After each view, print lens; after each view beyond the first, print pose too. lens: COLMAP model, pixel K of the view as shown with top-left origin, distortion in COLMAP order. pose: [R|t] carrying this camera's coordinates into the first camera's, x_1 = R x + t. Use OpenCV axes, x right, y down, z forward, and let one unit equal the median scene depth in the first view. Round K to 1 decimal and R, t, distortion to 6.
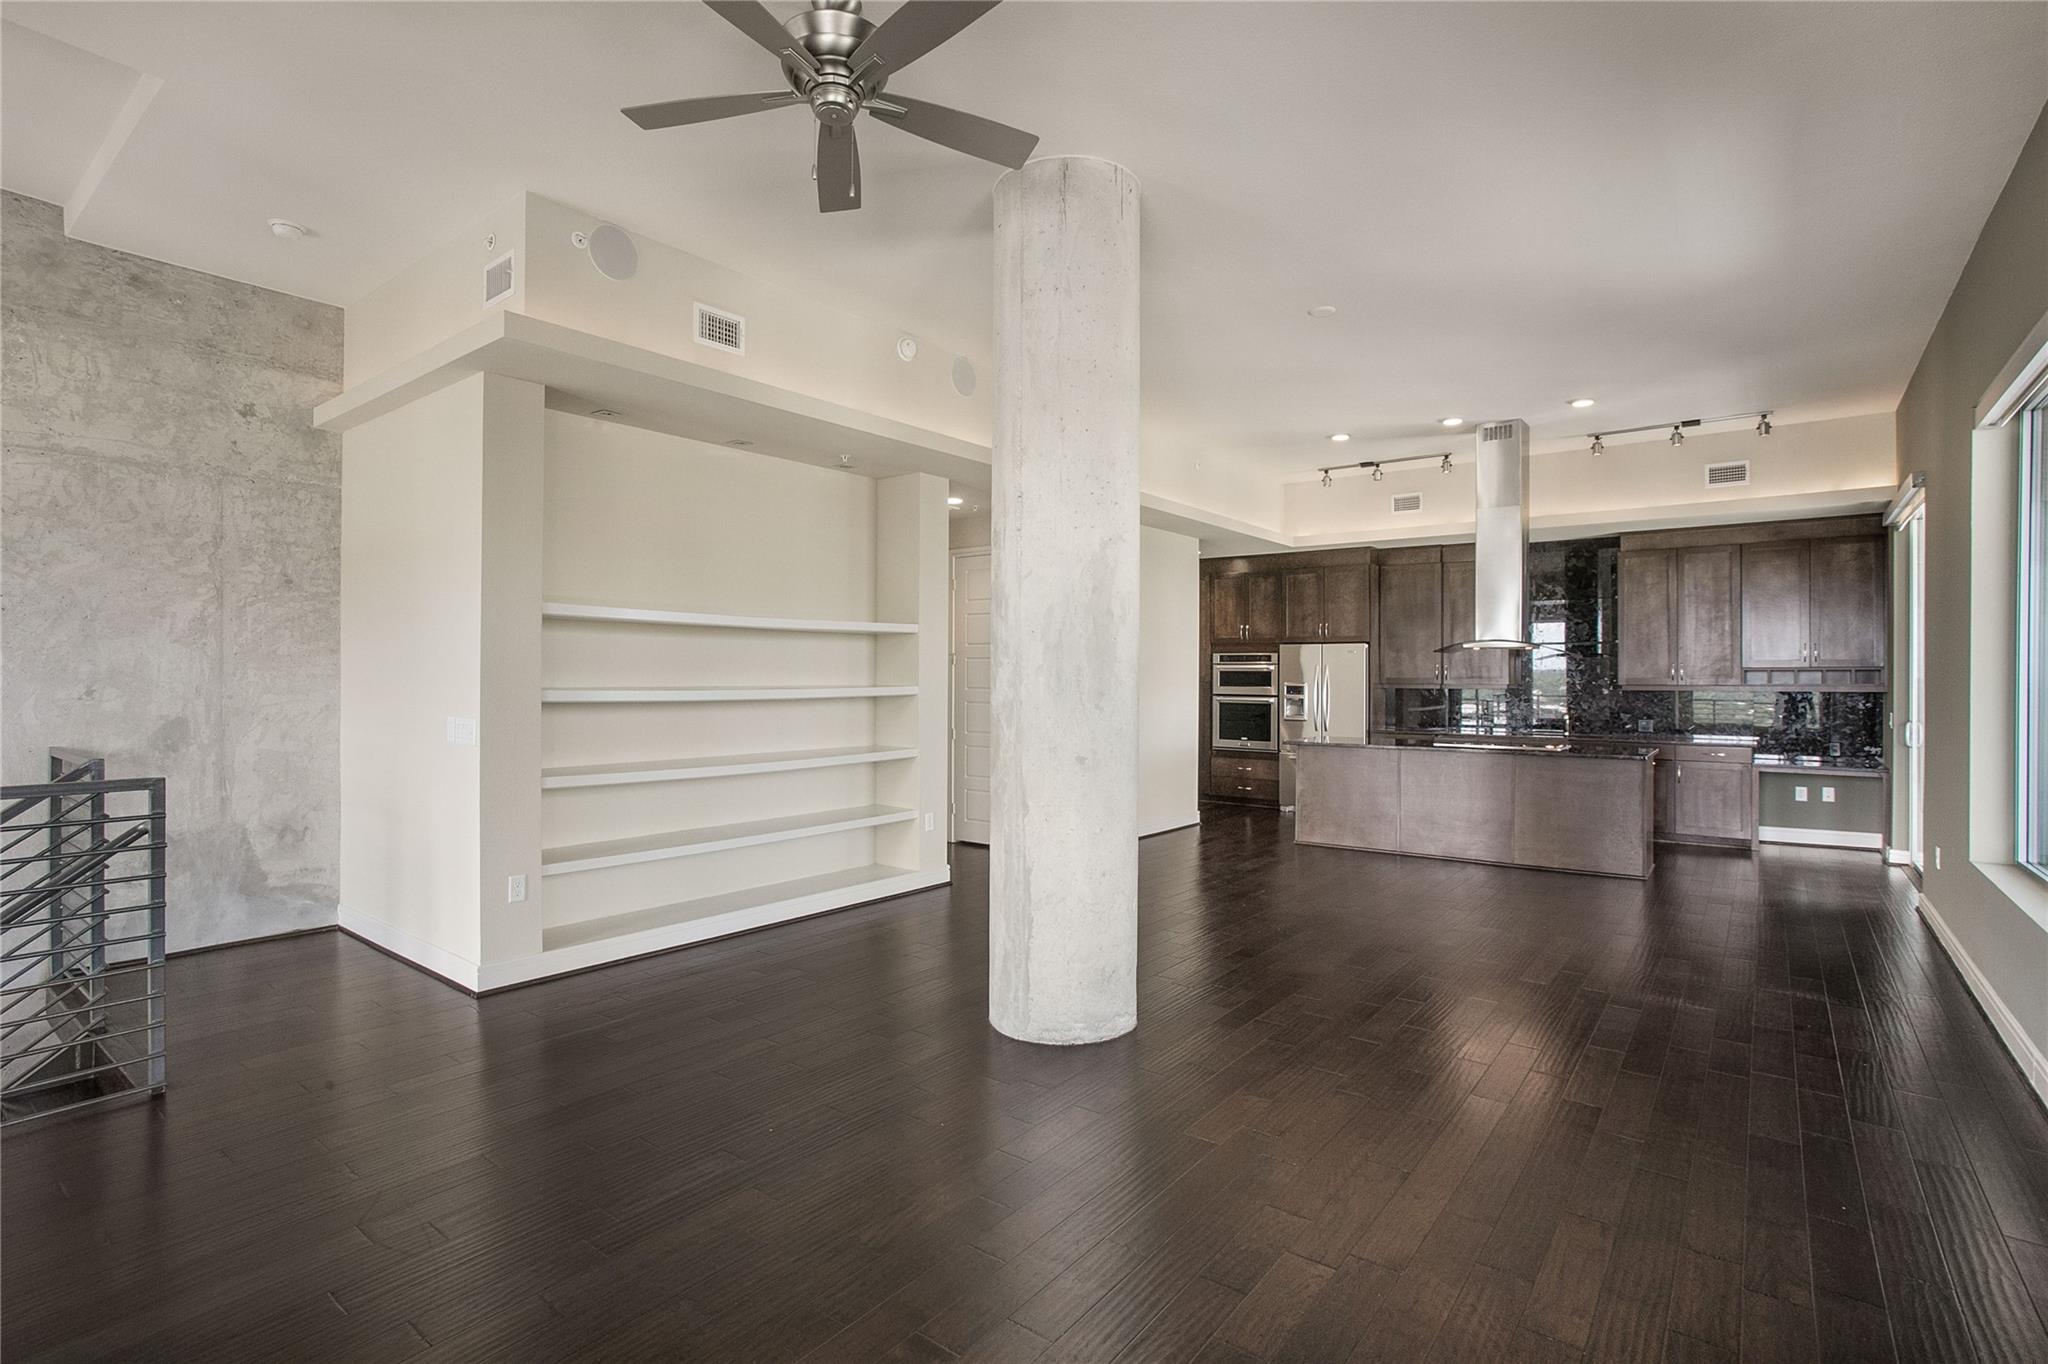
lens RADIAL K [[986.7, 0, 1002.7], [0, 986.7, 678.2], [0, 0, 1]] dist [-0.063050, 0.031964]
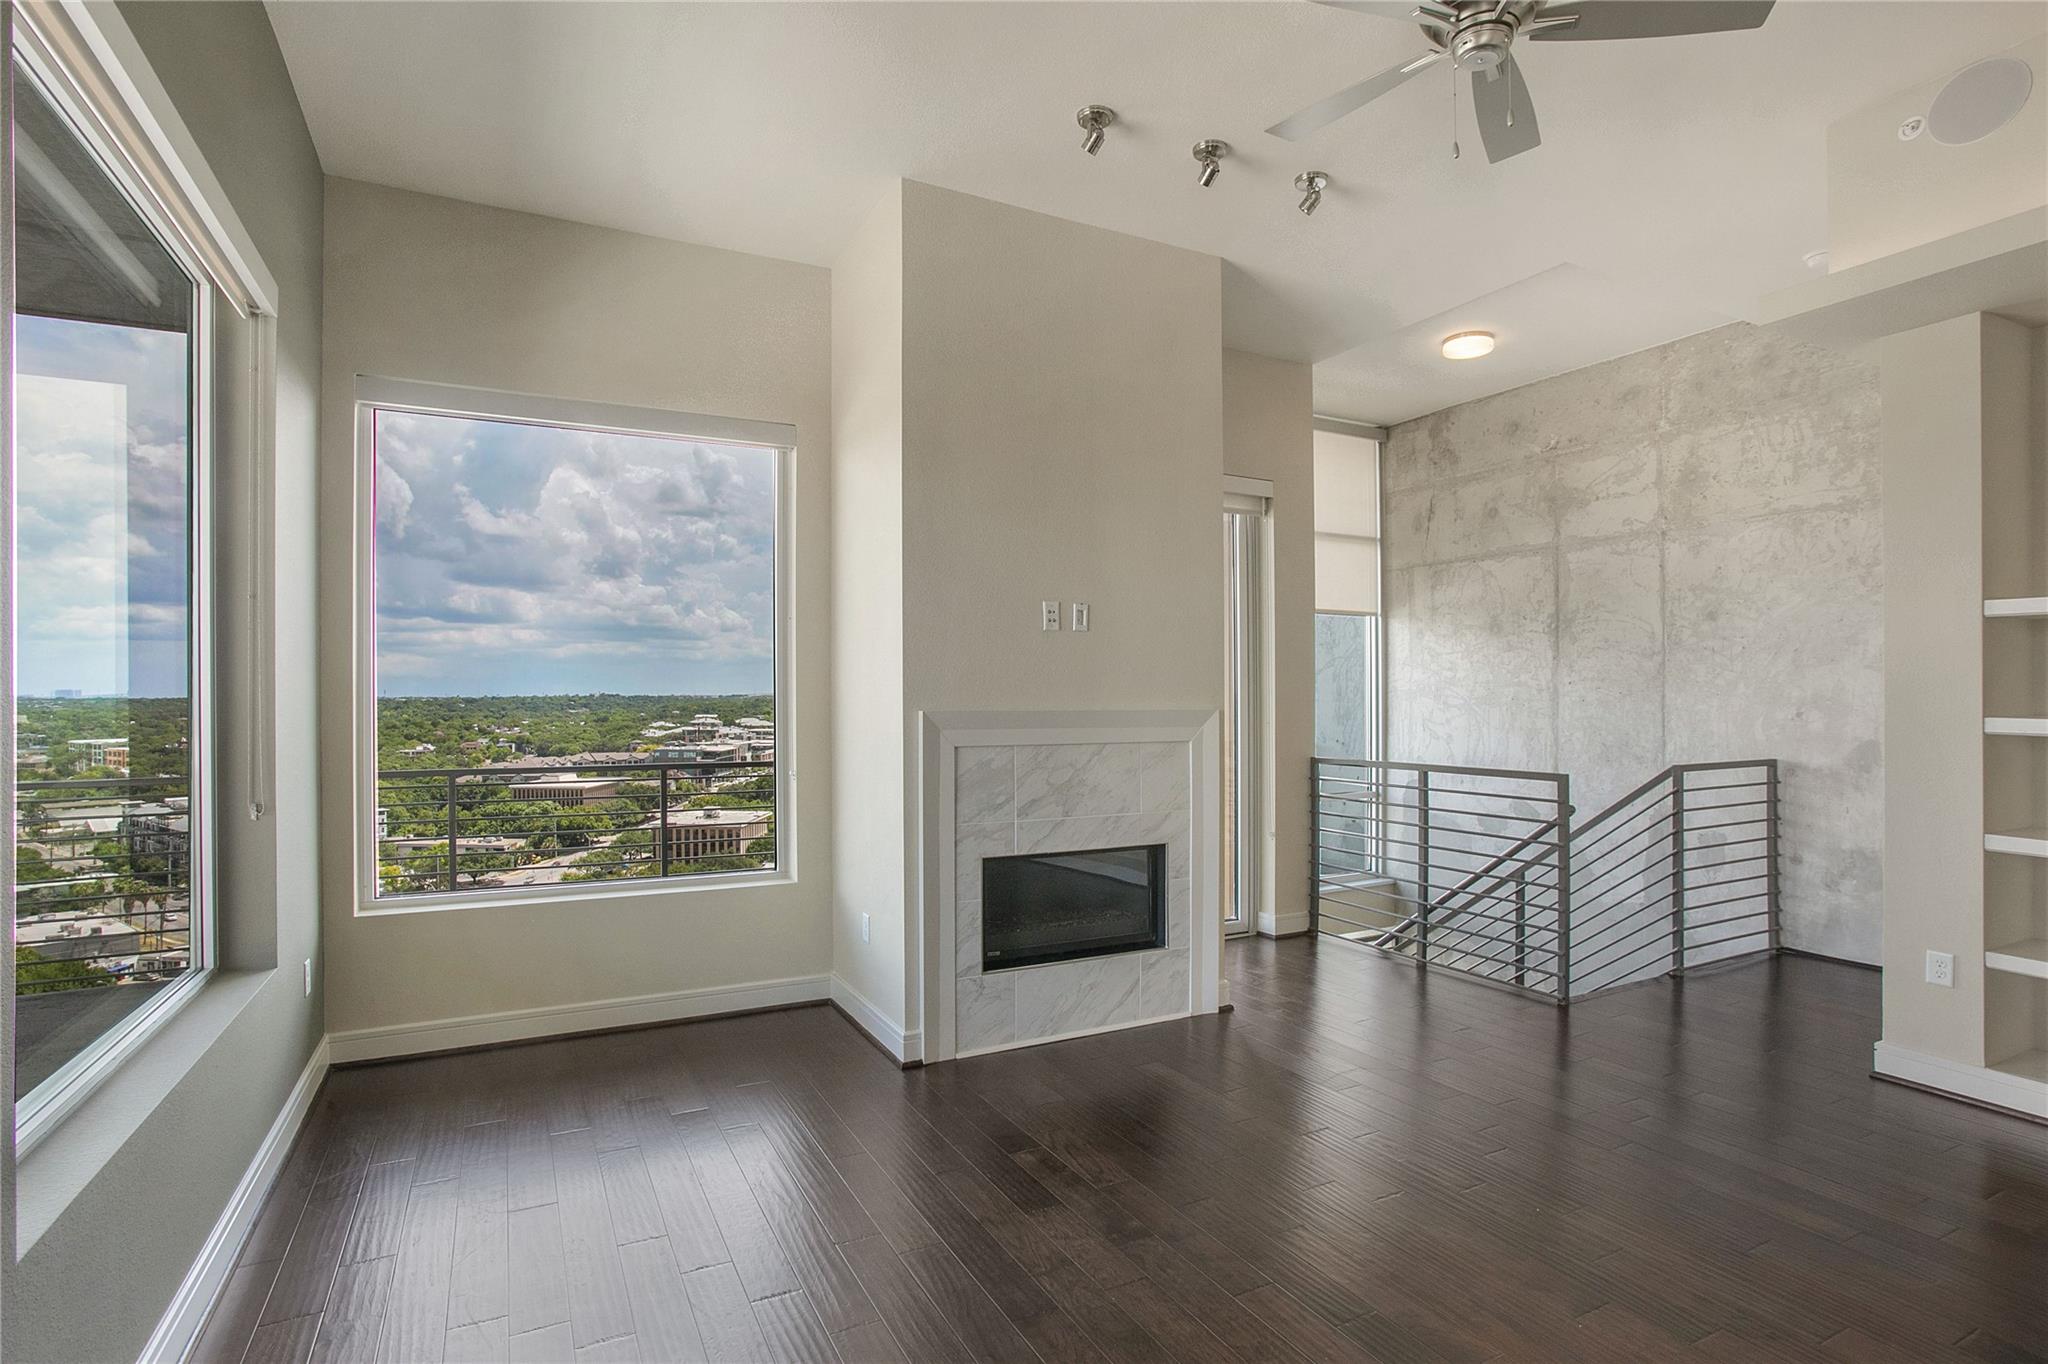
lens RADIAL K [[1006.6, 0, 1004.0], [0, 1006.6, 698.4], [0, 0, 1]] dist [-0.070951, 0.033482]
pose [[-0.424149, -0.003387, -0.905586, 0.507062], [-0.001340, 0.999994, -0.003113, 0.000580], [0.905591, -0.000107, -0.424151, 0.604042]]
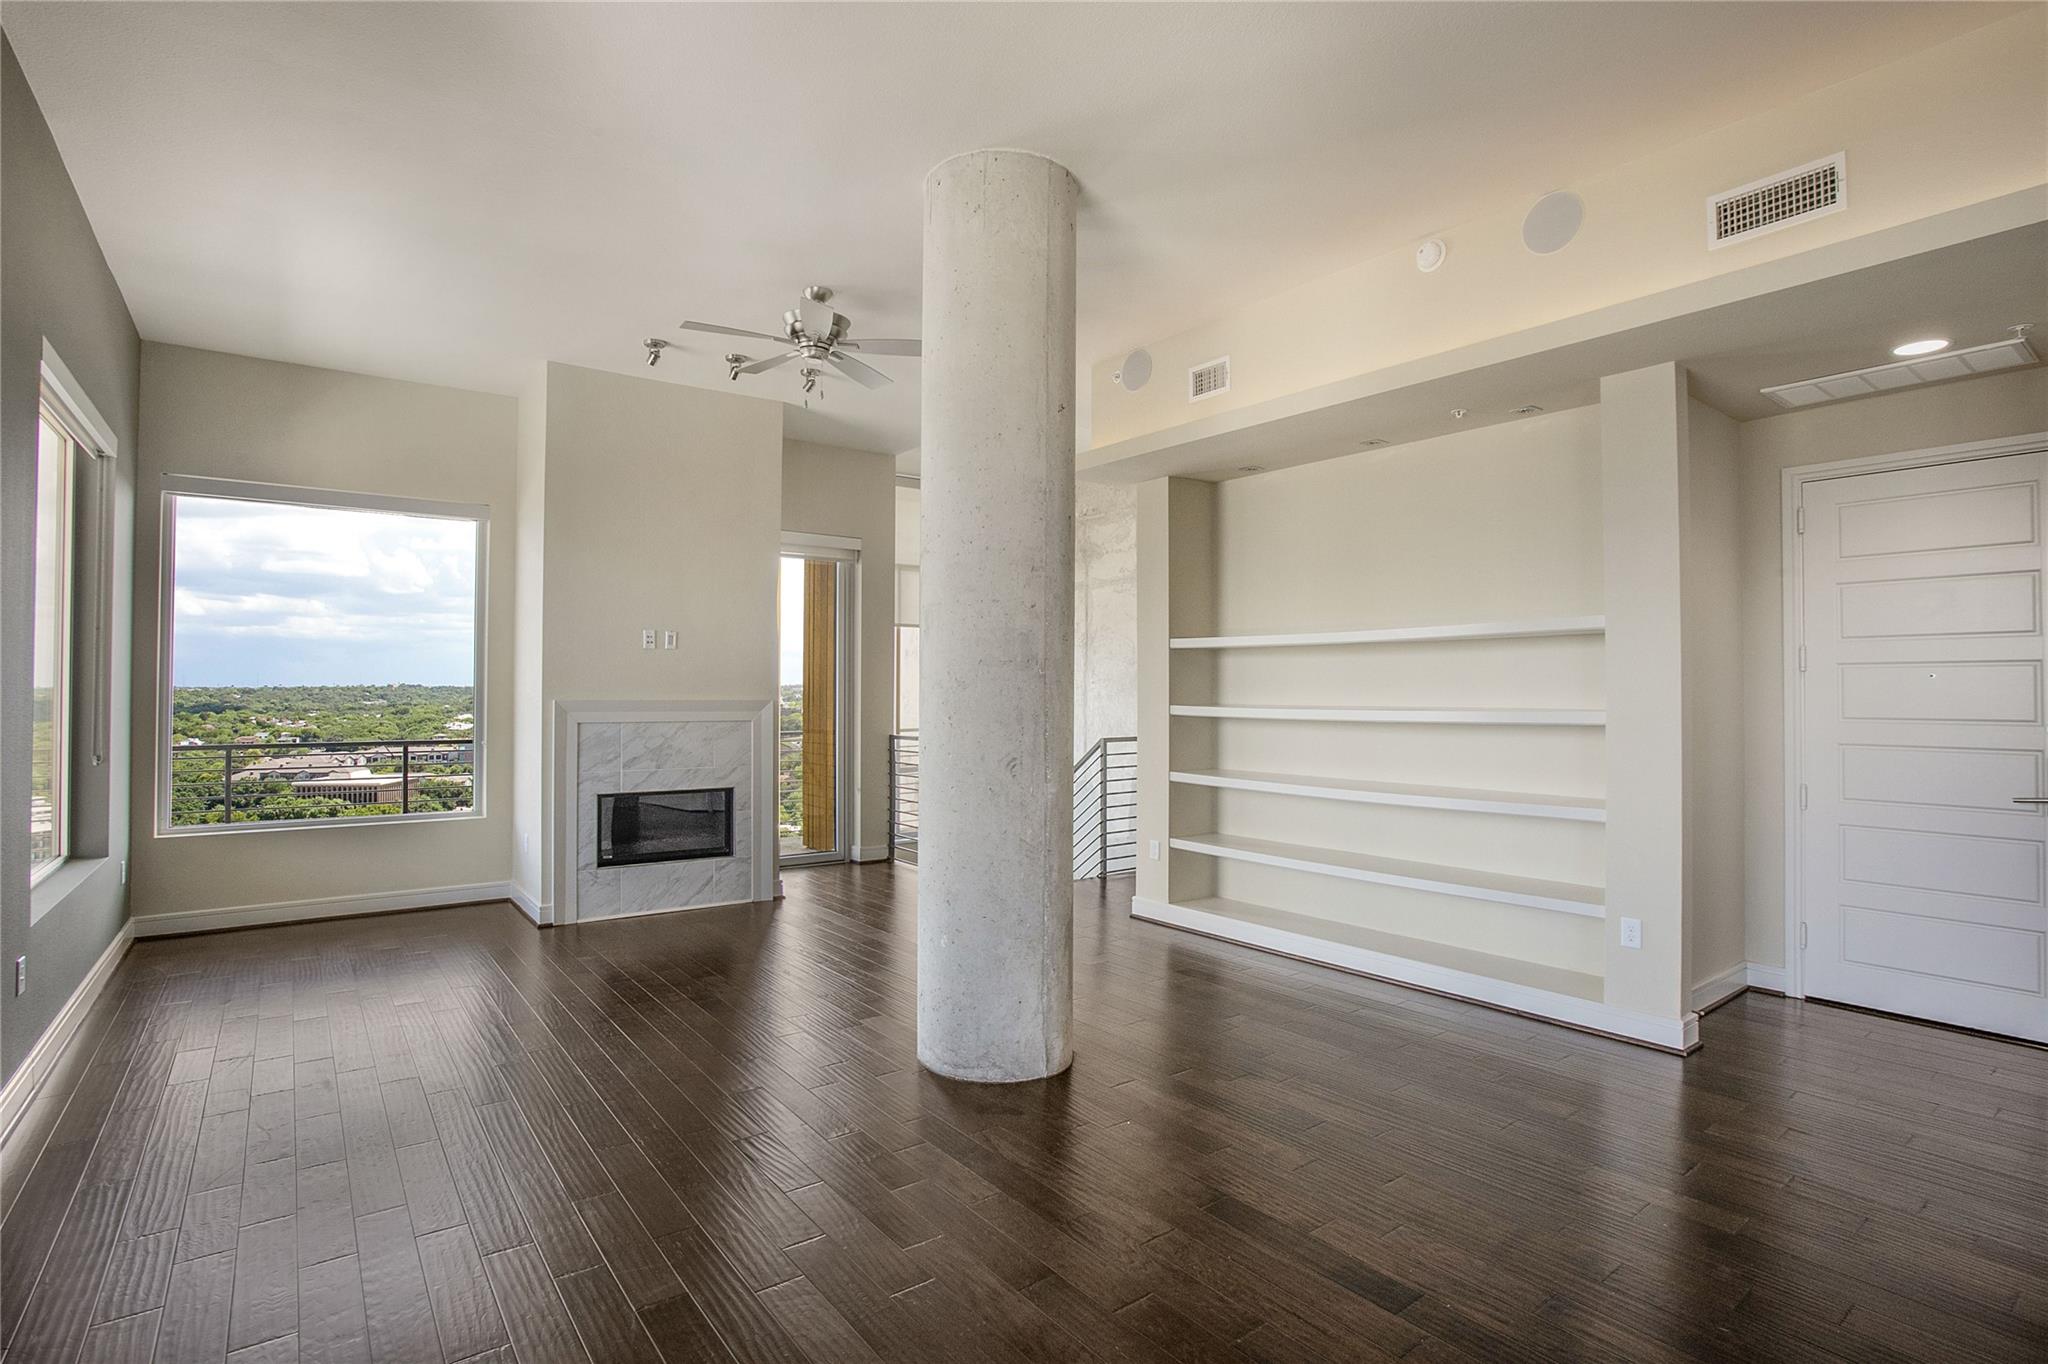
lens RADIAL K [[1013.4, 0, 1001.5], [0, 1013.4, 673.4], [0, 0, 1]] dist [-0.087960, 0.047318]
pose [[-0.272315, -0.021474, -0.961969, 0.879127], [-0.004012, 0.999768, -0.021182, -0.001297], [0.962200, -0.001908, -0.272338, 1.108423]]
